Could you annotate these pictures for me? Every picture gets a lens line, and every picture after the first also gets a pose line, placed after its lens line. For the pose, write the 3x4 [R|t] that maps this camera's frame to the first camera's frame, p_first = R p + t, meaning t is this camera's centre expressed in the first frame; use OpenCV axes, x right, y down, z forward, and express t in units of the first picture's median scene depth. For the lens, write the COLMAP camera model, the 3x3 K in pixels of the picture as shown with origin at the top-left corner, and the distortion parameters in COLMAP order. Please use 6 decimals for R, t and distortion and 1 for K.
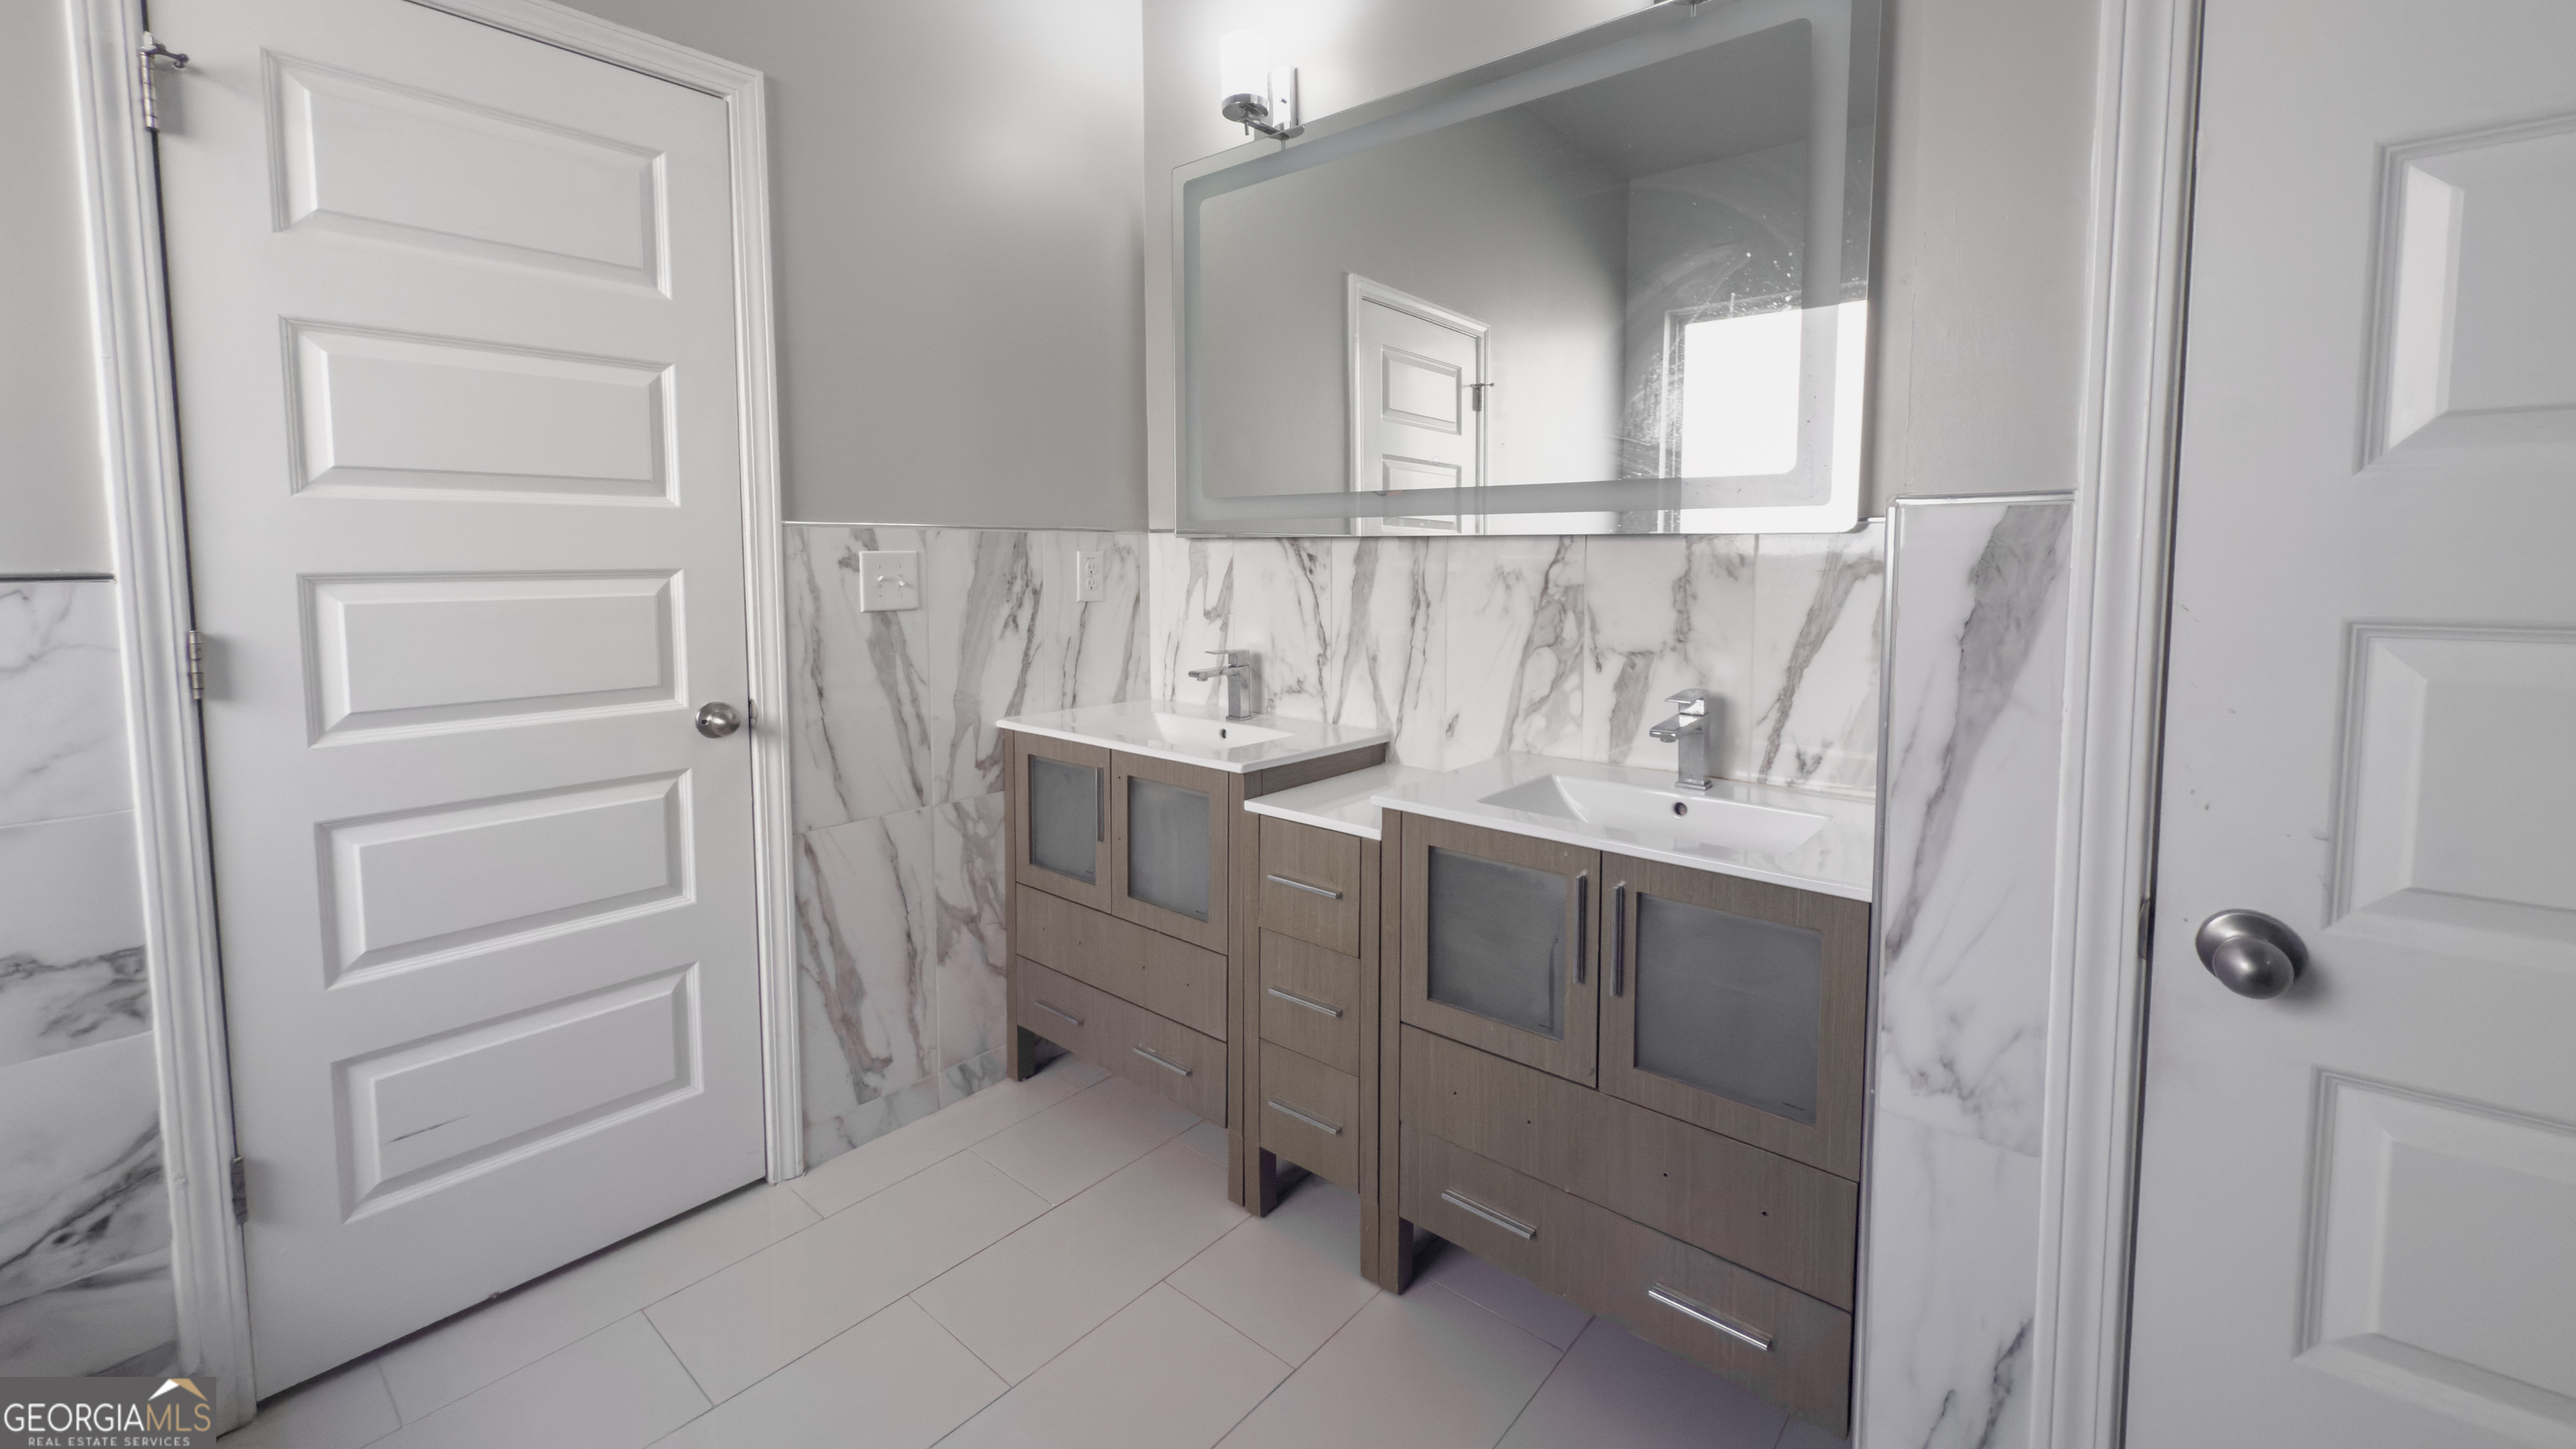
lens RADIAL K [[1025.7, 0, 1321.4], [0, 1025.7, 654.5], [0, 0, 1]] dist [-0.004303, 0.000023]
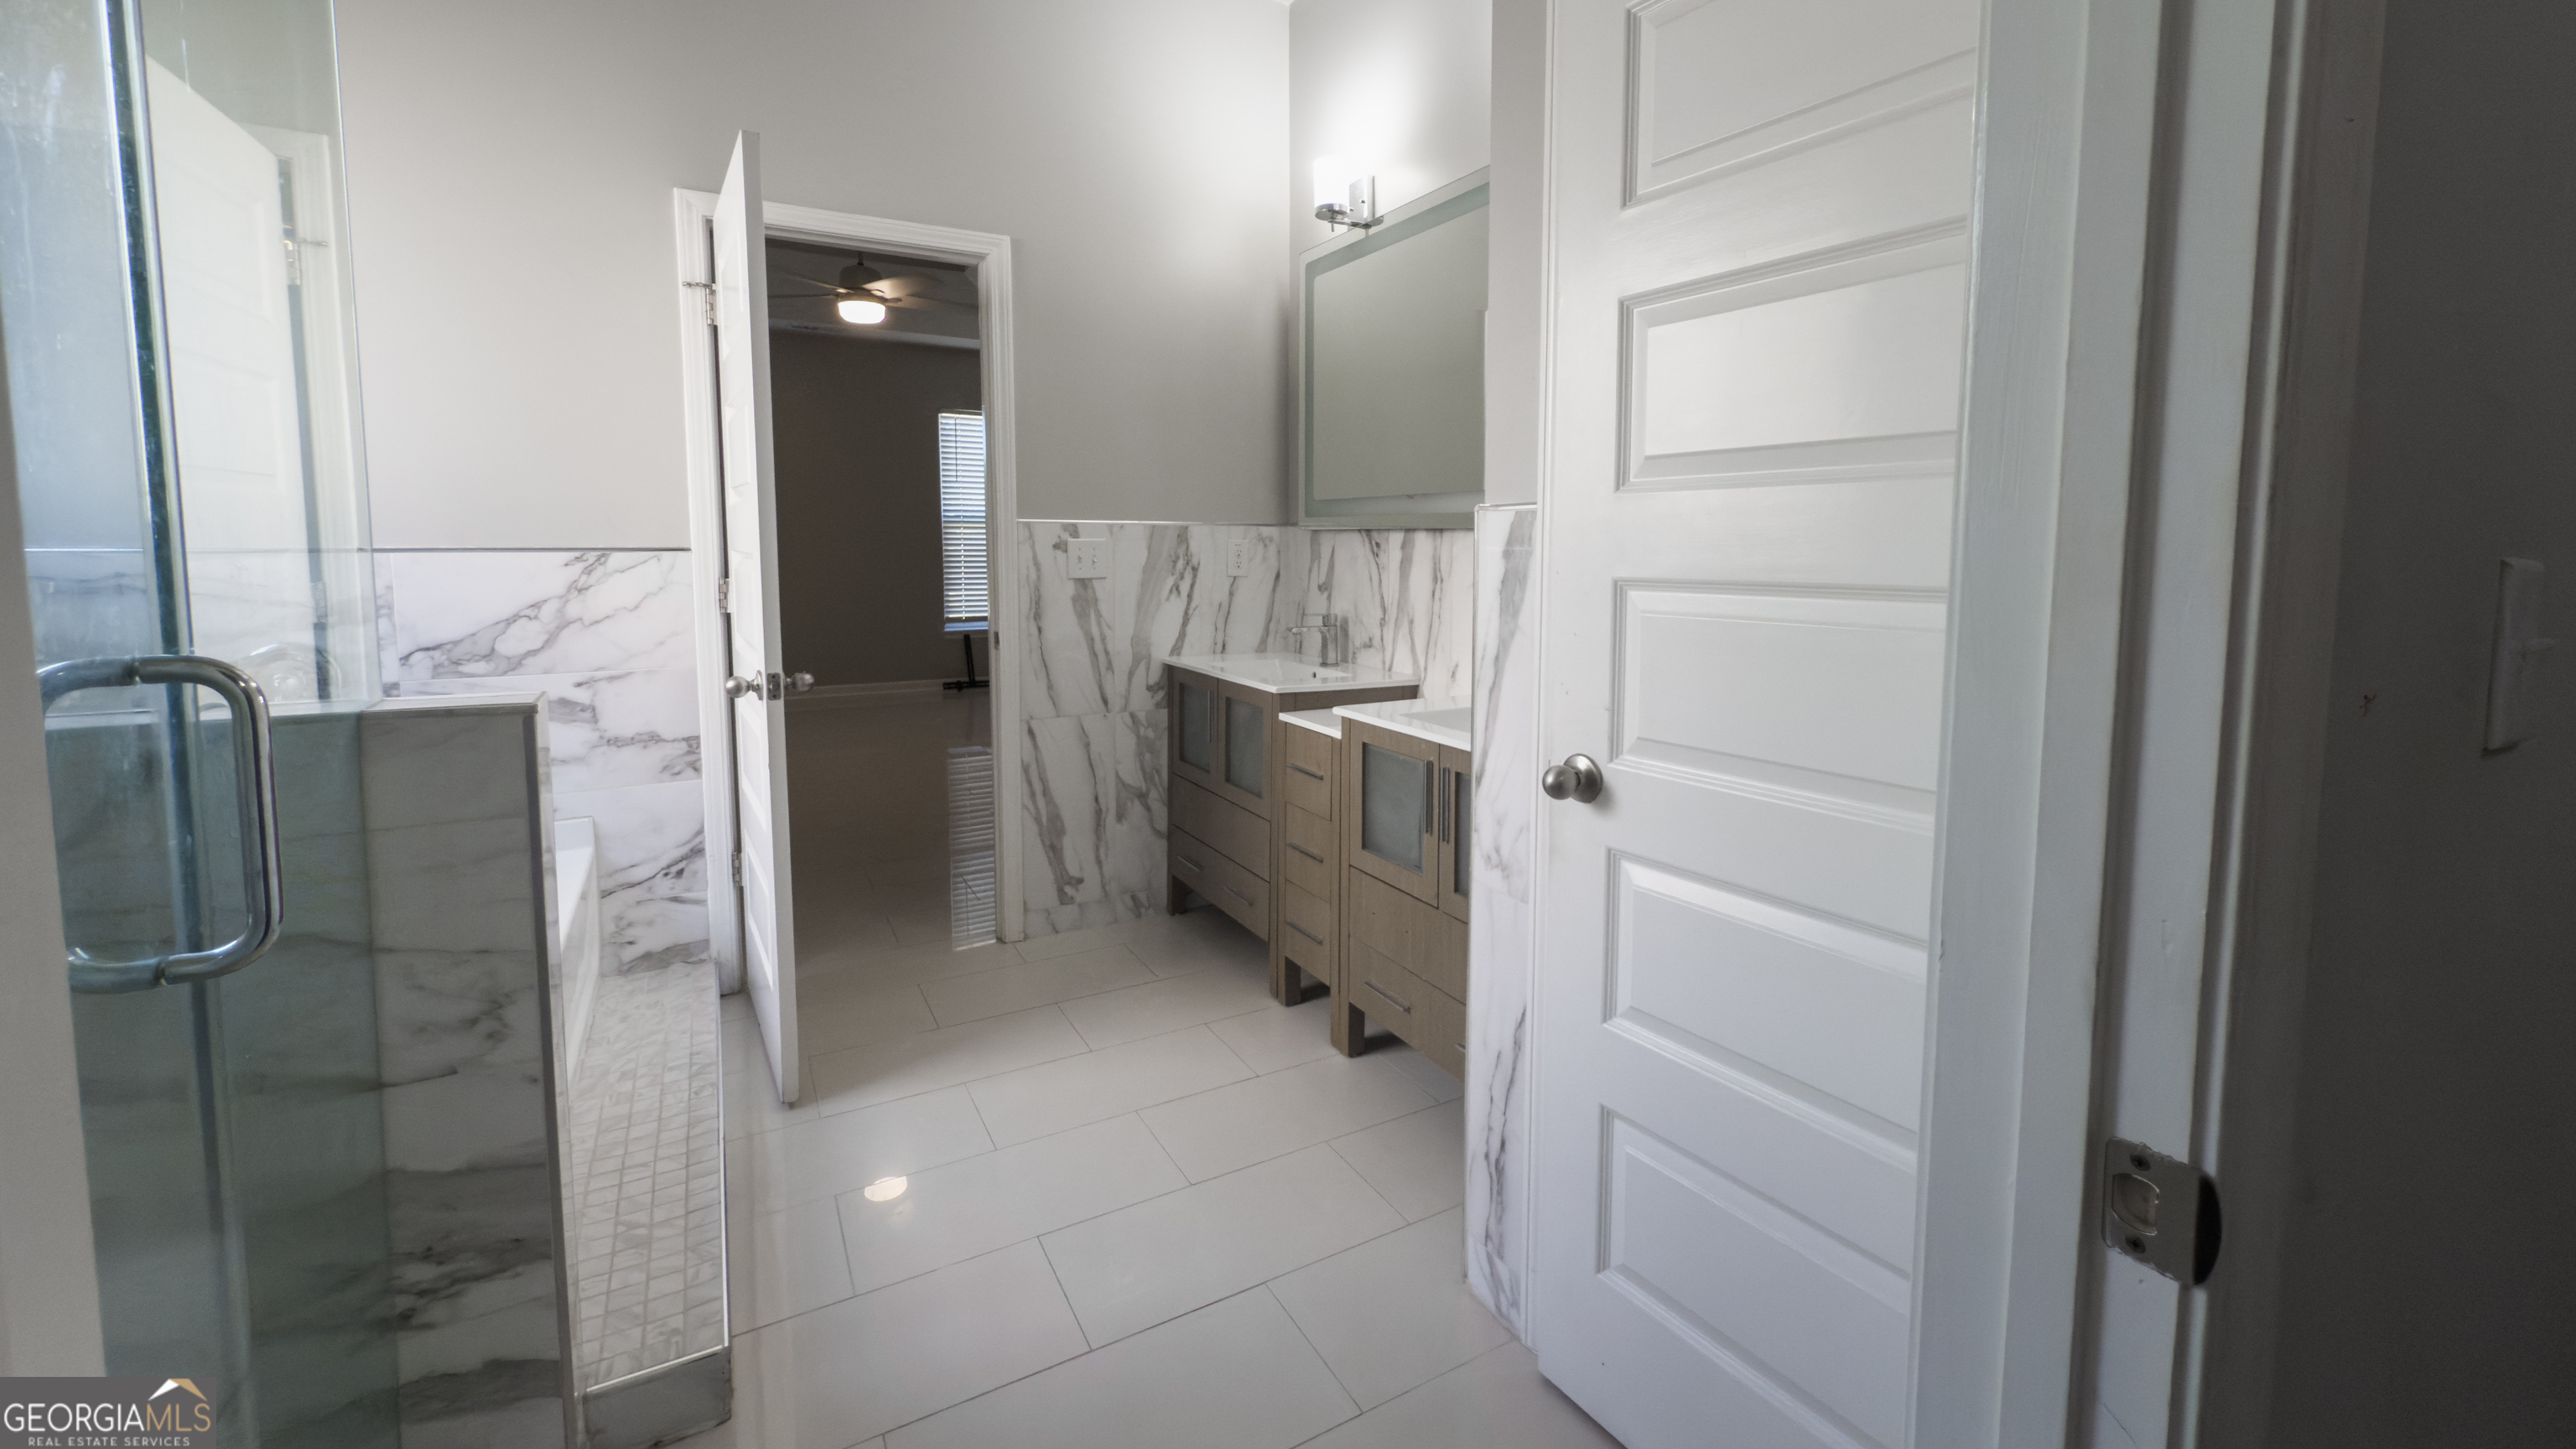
lens RADIAL K [[1025.7, 0, 1319.5], [0, 1025.7, 663.0], [0, 0, 1]] dist [-0.004303, 0.000023]
pose [[0.941326, 0.042576, -0.334801, 0.398798], [-0.036723, 0.999042, 0.023796, 0.031619], [0.335493, -0.010105, 0.941988, -0.293943]]
